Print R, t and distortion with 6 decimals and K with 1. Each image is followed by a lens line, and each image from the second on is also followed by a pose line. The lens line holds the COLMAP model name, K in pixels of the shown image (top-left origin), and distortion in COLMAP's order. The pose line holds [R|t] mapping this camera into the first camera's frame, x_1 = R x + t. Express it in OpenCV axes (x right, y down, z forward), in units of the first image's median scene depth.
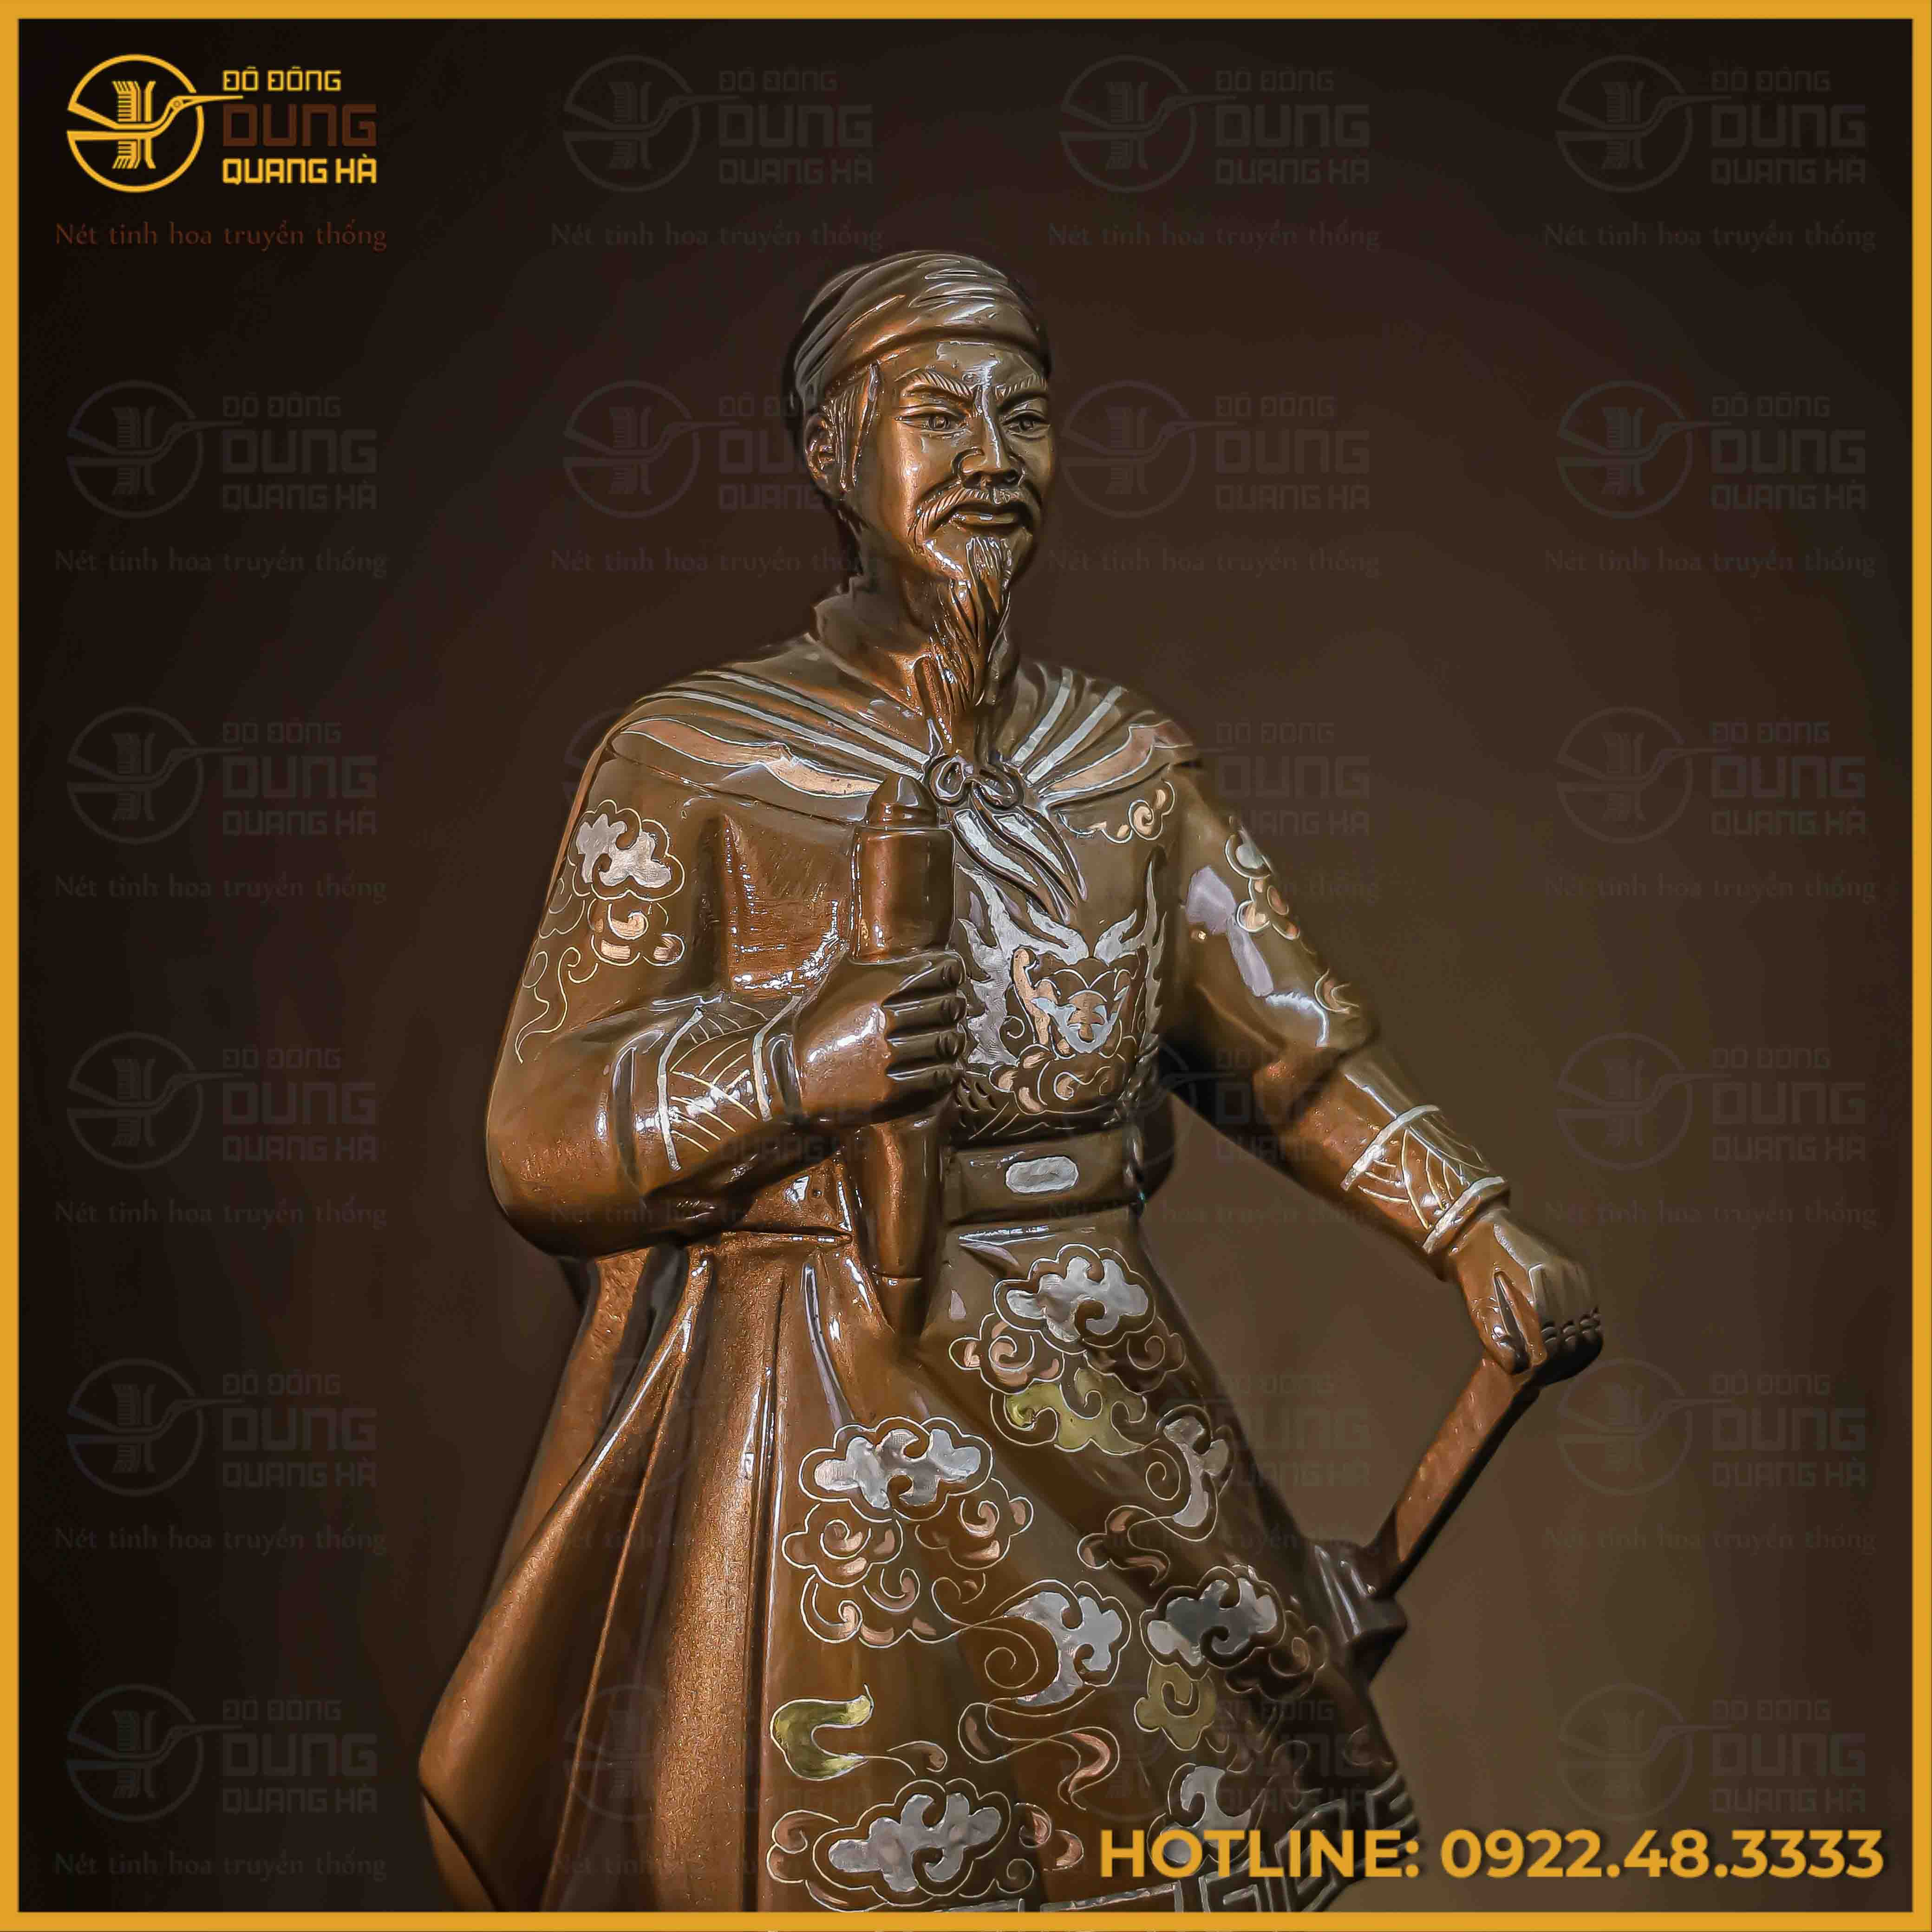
lens RADIAL K [[4351.3, 0, 959.3], [0, 4351.3, 967.3], [0, 0, 1]] dist [0.066189, 0.000000]
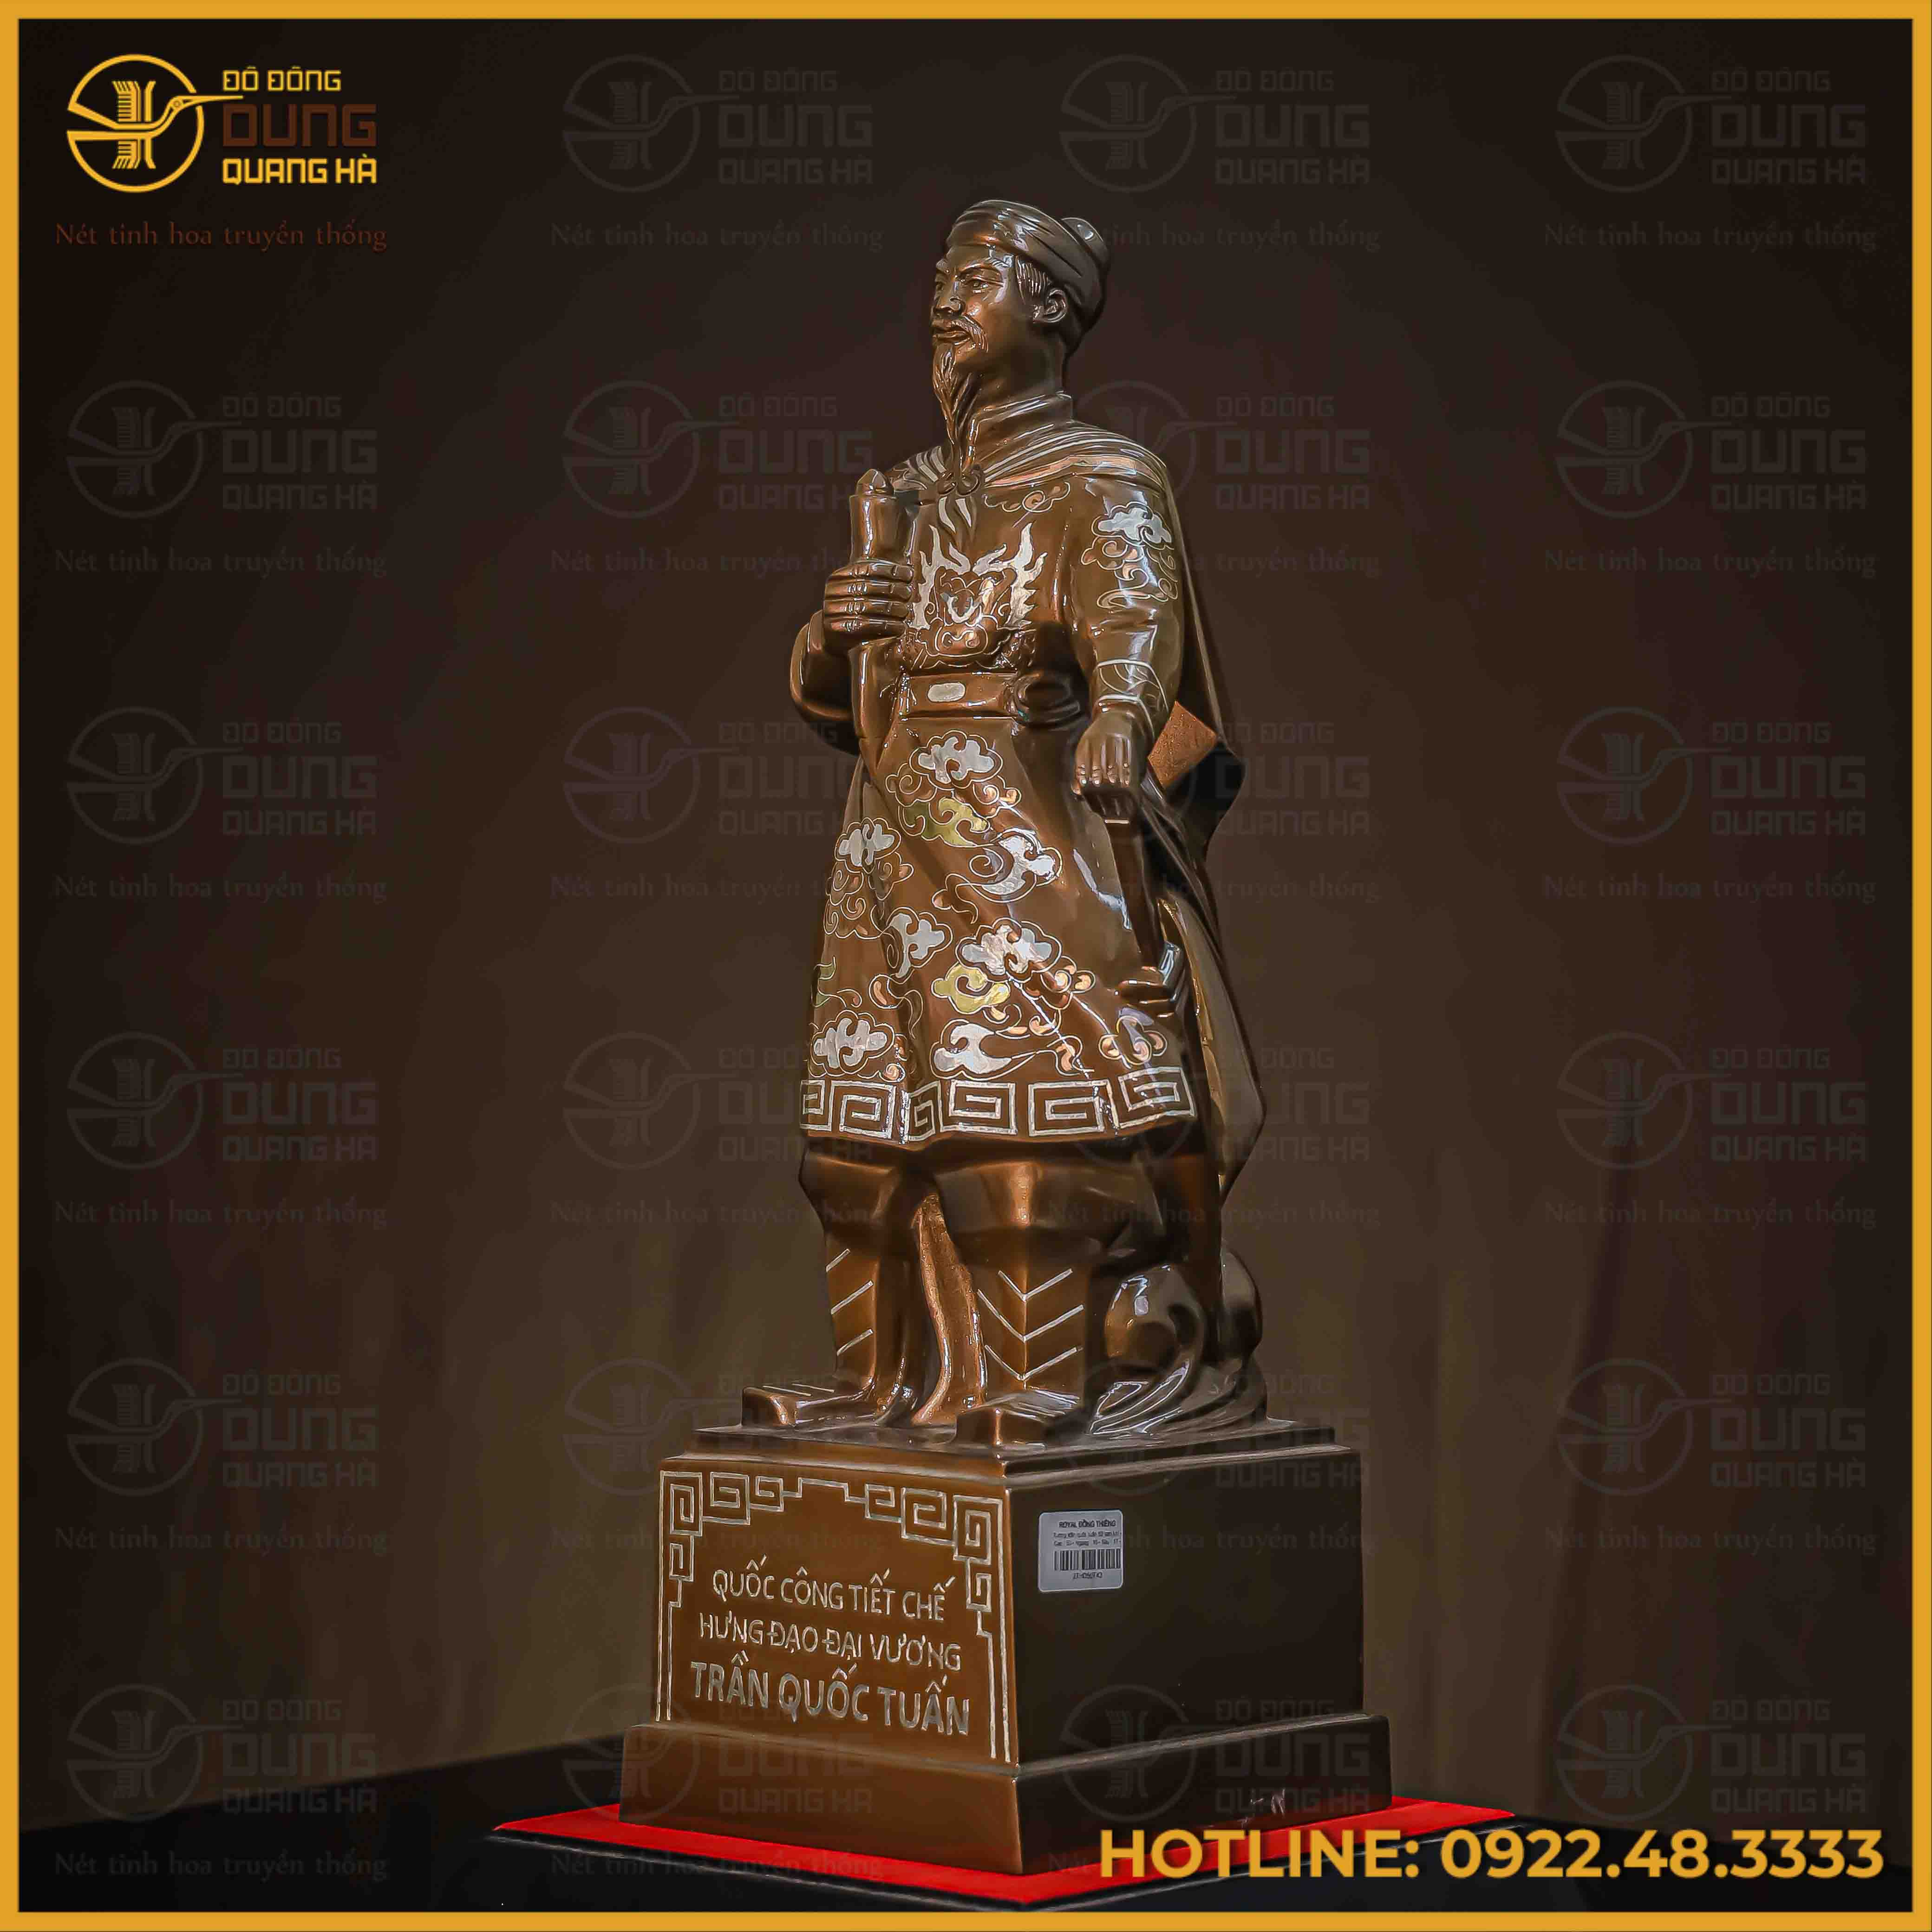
lens RADIAL K [[5419.7, 0, 959.8], [0, 5419.7, 971.5], [0, 0, 1]] dist [0.336925, 0.000000]
pose [[0.432090, -0.004735, -0.901818, 2.067153], [-0.132141, 0.988861, -0.068505, 0.318099], [0.892097, 0.148767, 0.426651, 0.055234]]
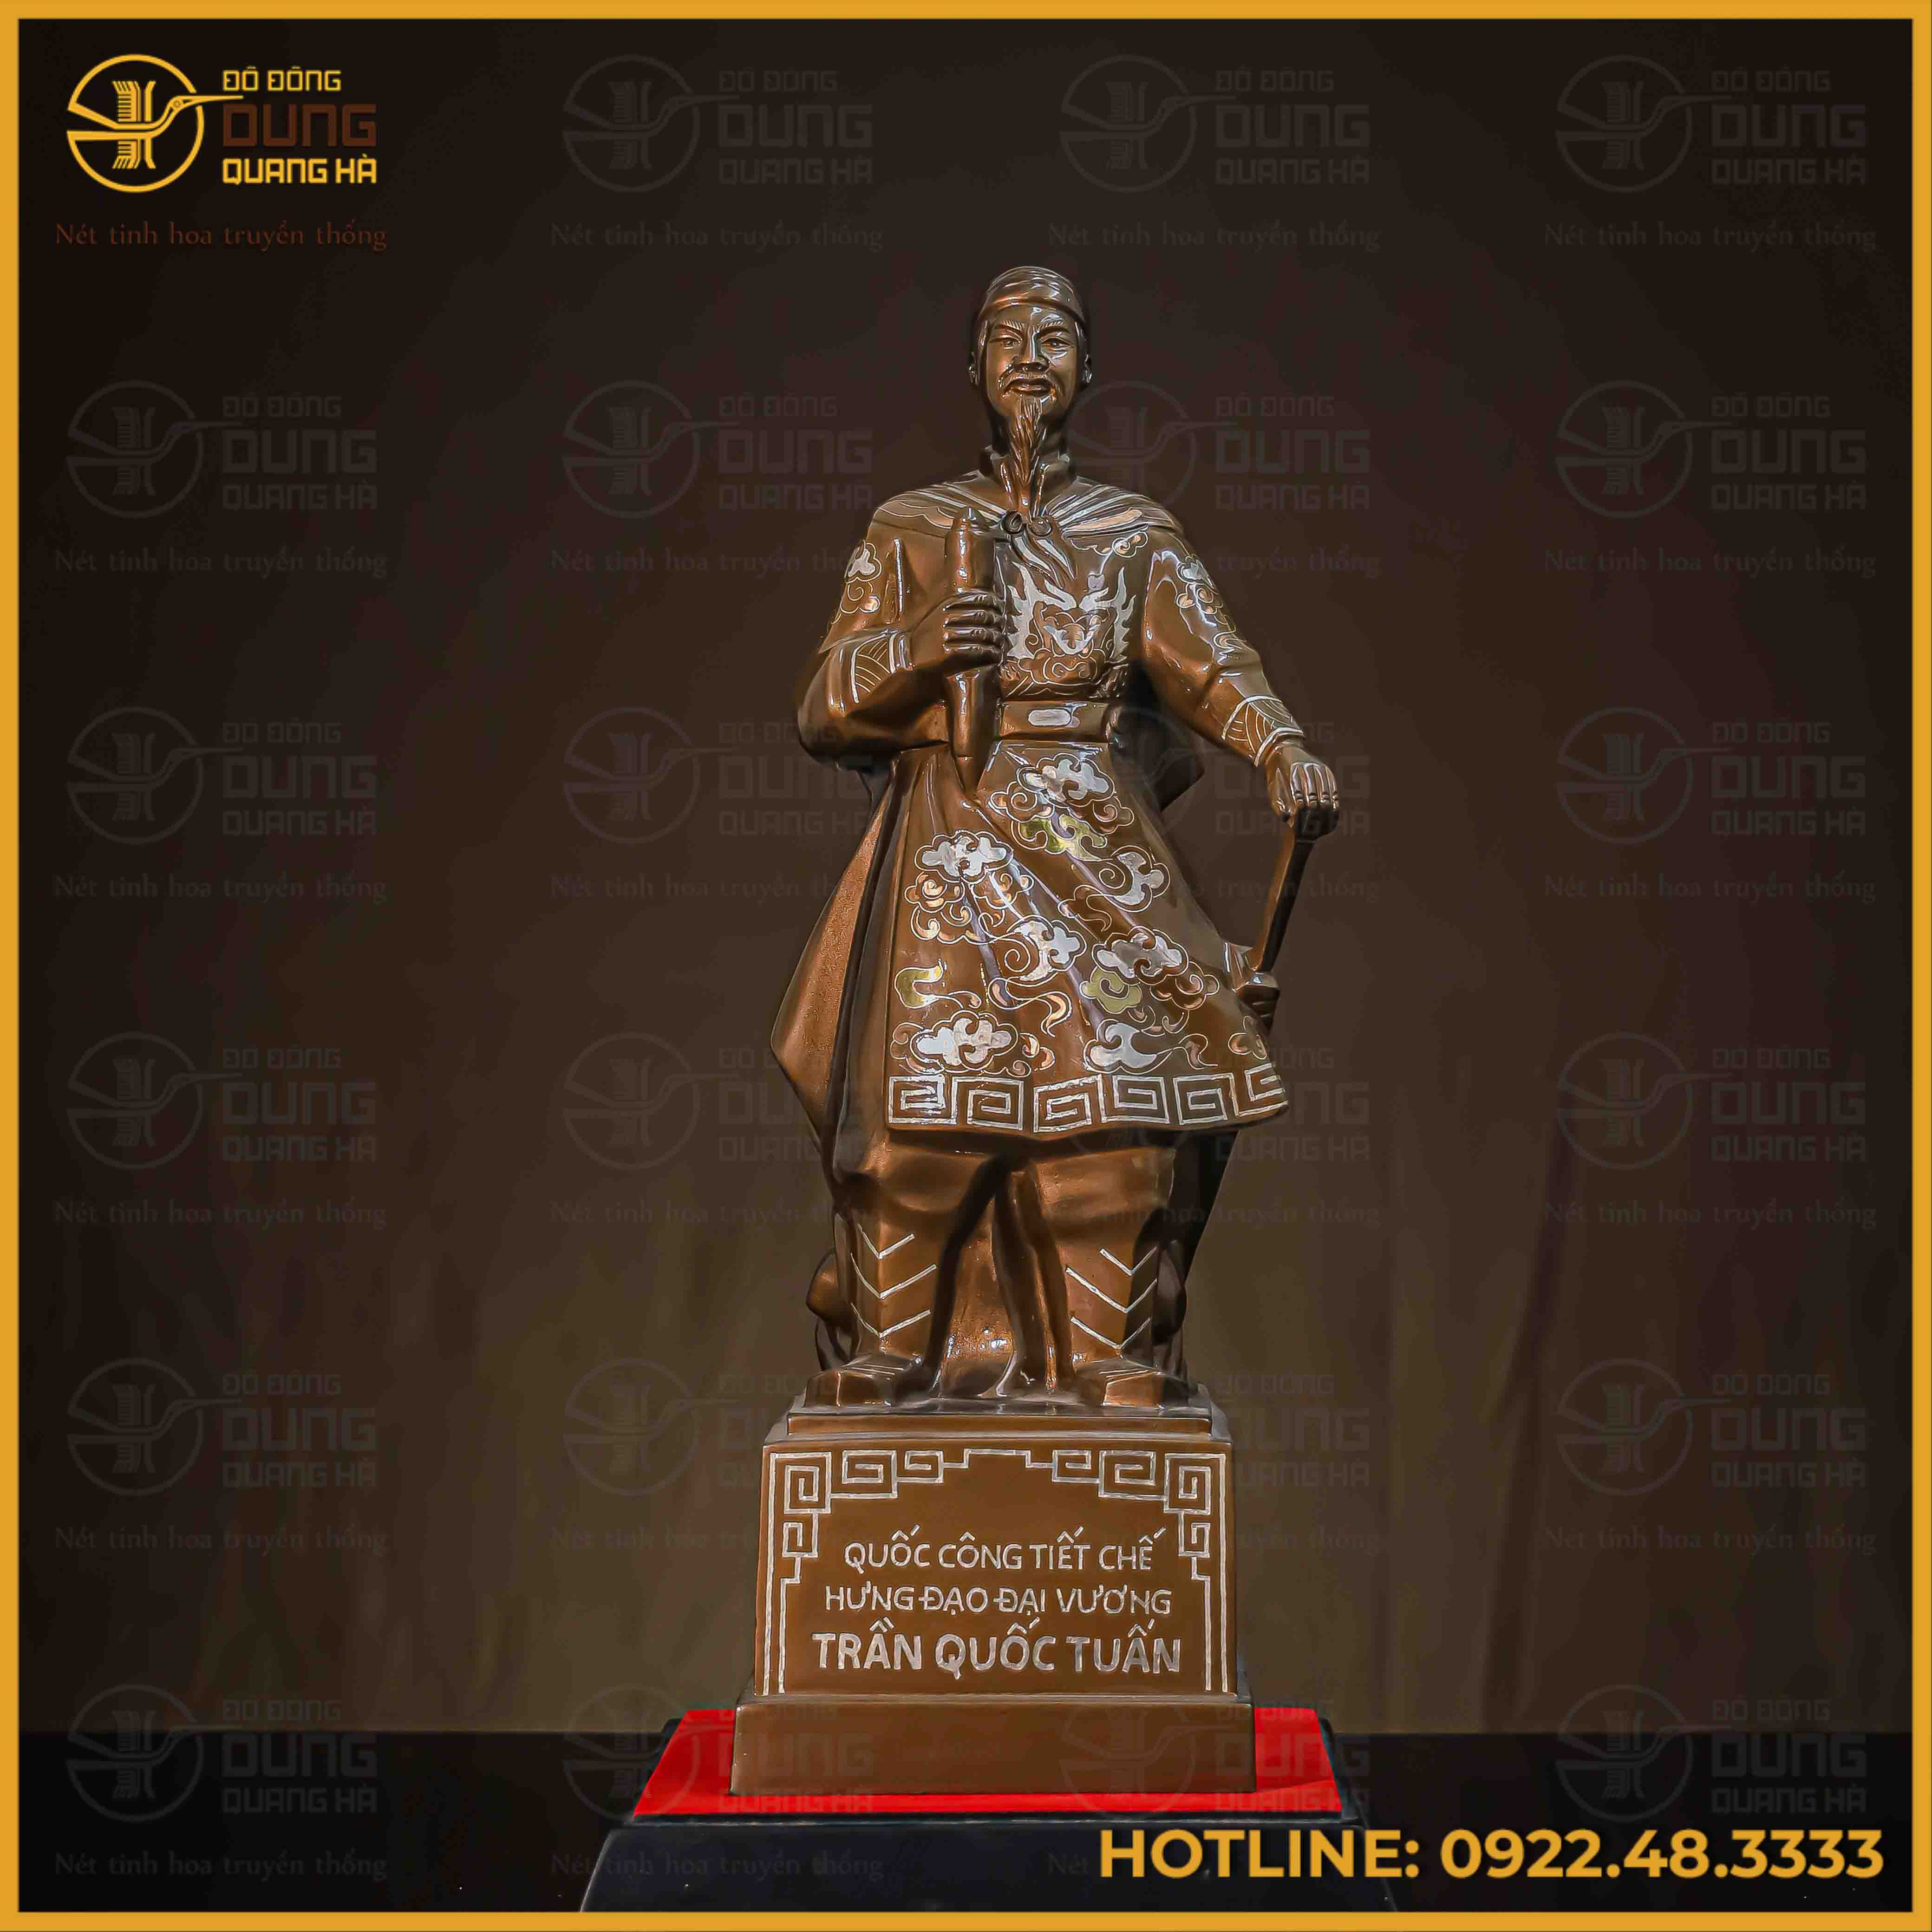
lens RADIAL K [[4991.0, 0, 982.3], [0, 4991.0, 963.2], [0, 0, 1]] dist [0.277954, 0.000000]
pose [[0.924485, -0.004364, -0.381194, 0.854053], [-0.055282, 0.987830, -0.145381, 0.489079], [0.377189, 0.155476, 0.912993, -1.061954]]
